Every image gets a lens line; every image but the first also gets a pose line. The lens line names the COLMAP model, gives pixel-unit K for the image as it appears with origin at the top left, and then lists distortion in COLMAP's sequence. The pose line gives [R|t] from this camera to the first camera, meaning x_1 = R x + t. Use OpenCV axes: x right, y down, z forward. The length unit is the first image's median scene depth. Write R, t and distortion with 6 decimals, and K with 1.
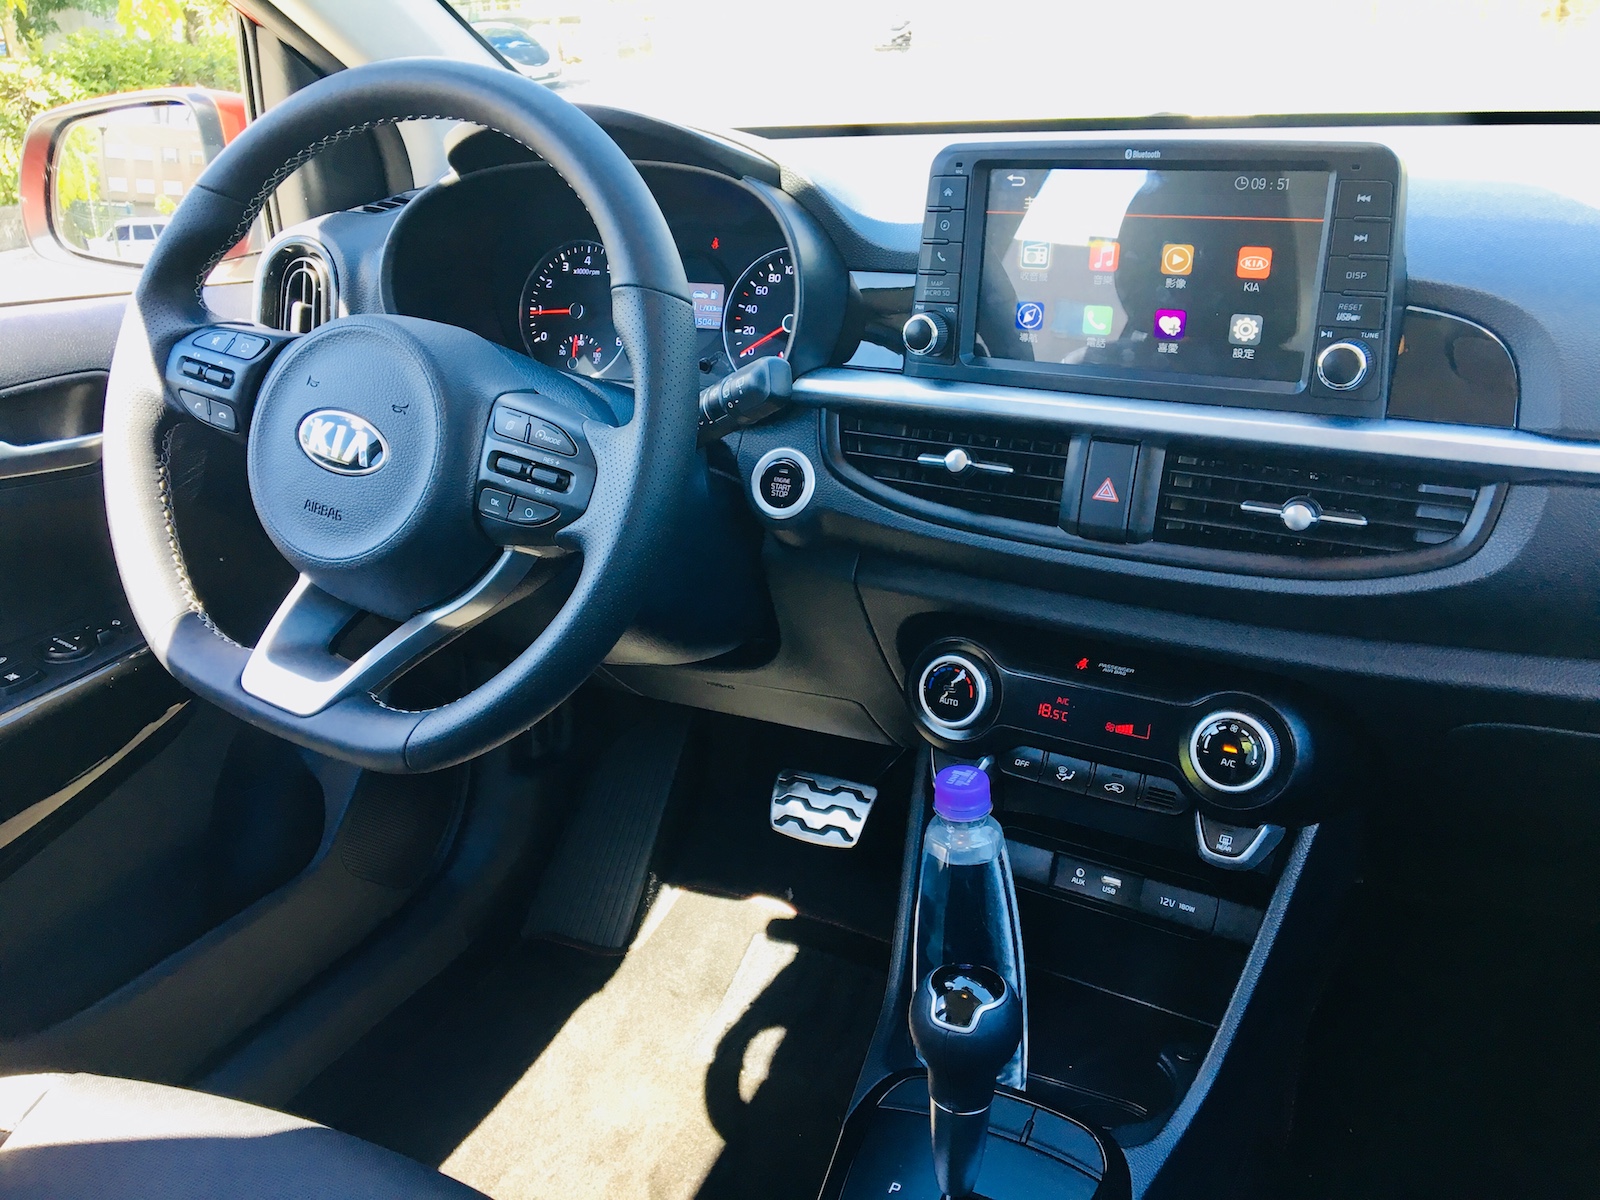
lens RADIAL K [[1352.0, 0, 796.6], [0, 1352.0, 598.8], [0, 0, 1]] dist [0.014763, -0.039713]
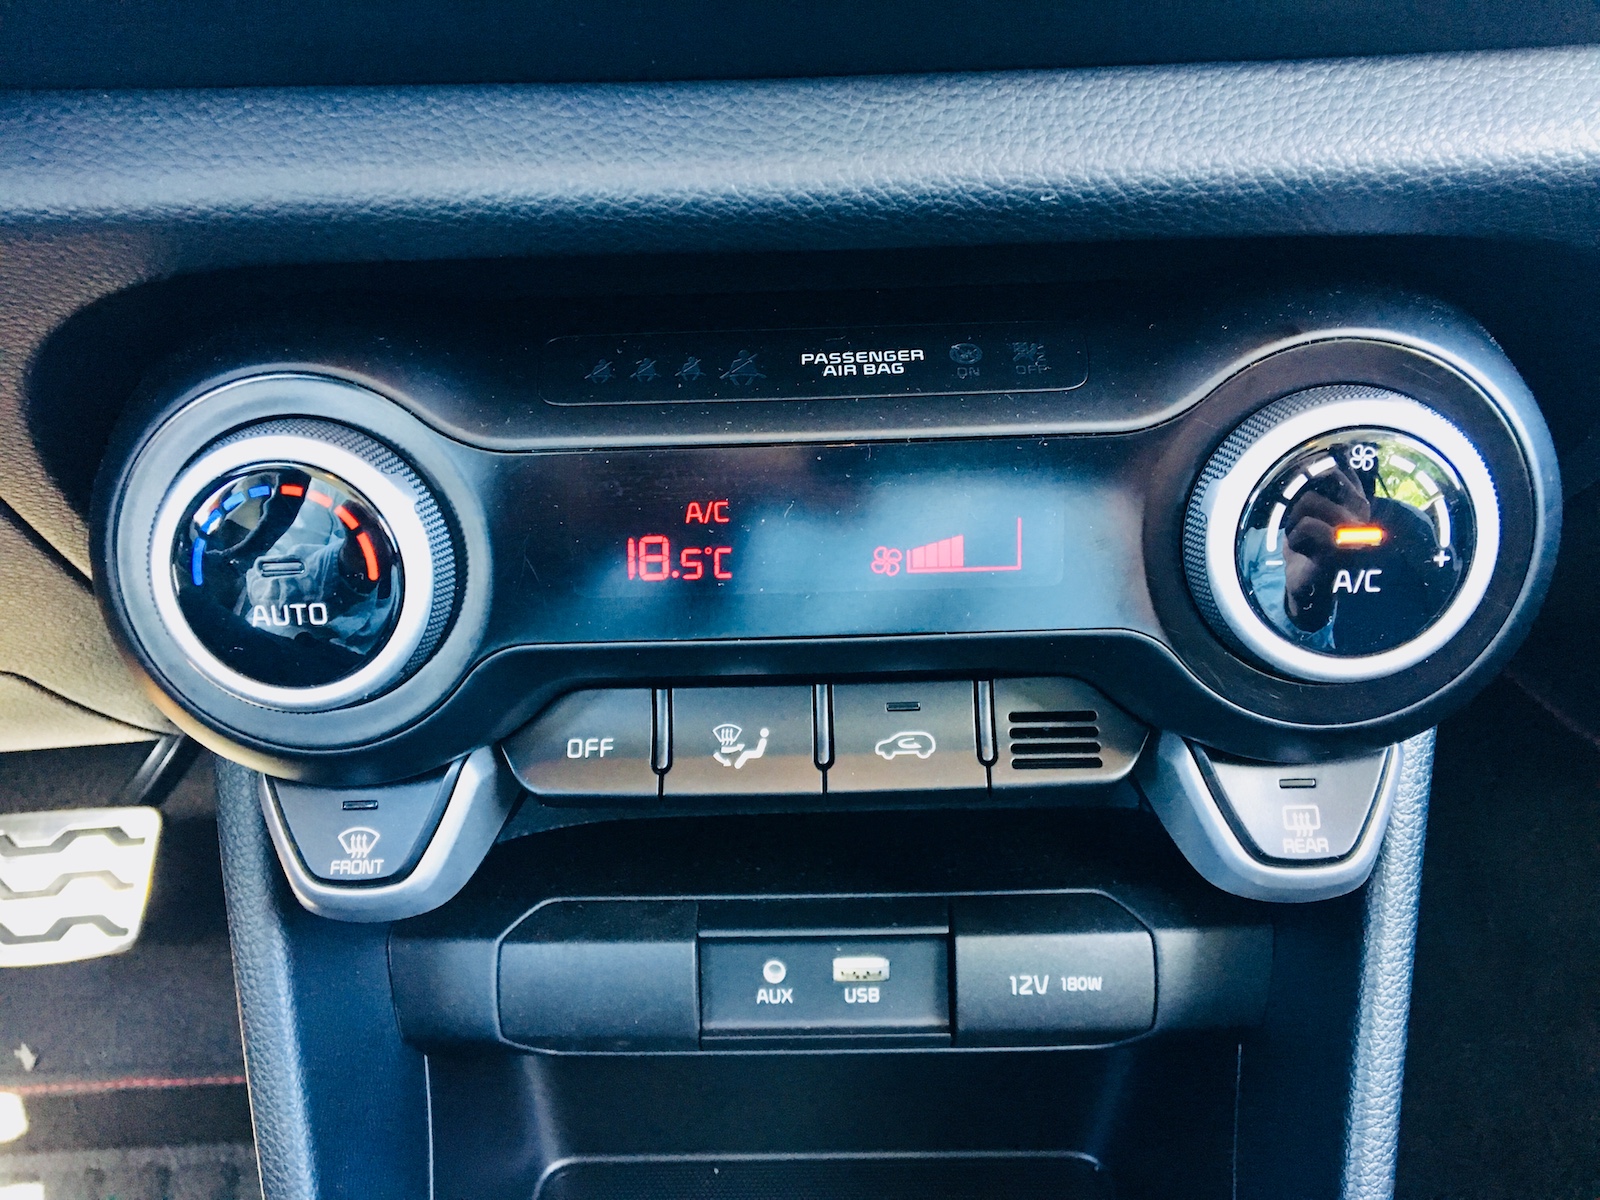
lens RADIAL K [[1352.0, 0, 798.2], [0, 1352.0, 598.6], [0, 0, 1]] dist [0.014763, -0.039713]
pose [[0.849171, -0.249570, 0.465428, 0.073942], [0.192615, 0.966948, 0.167067, 0.047768], [-0.491740, -0.052220, 0.869175, 0.720350]]
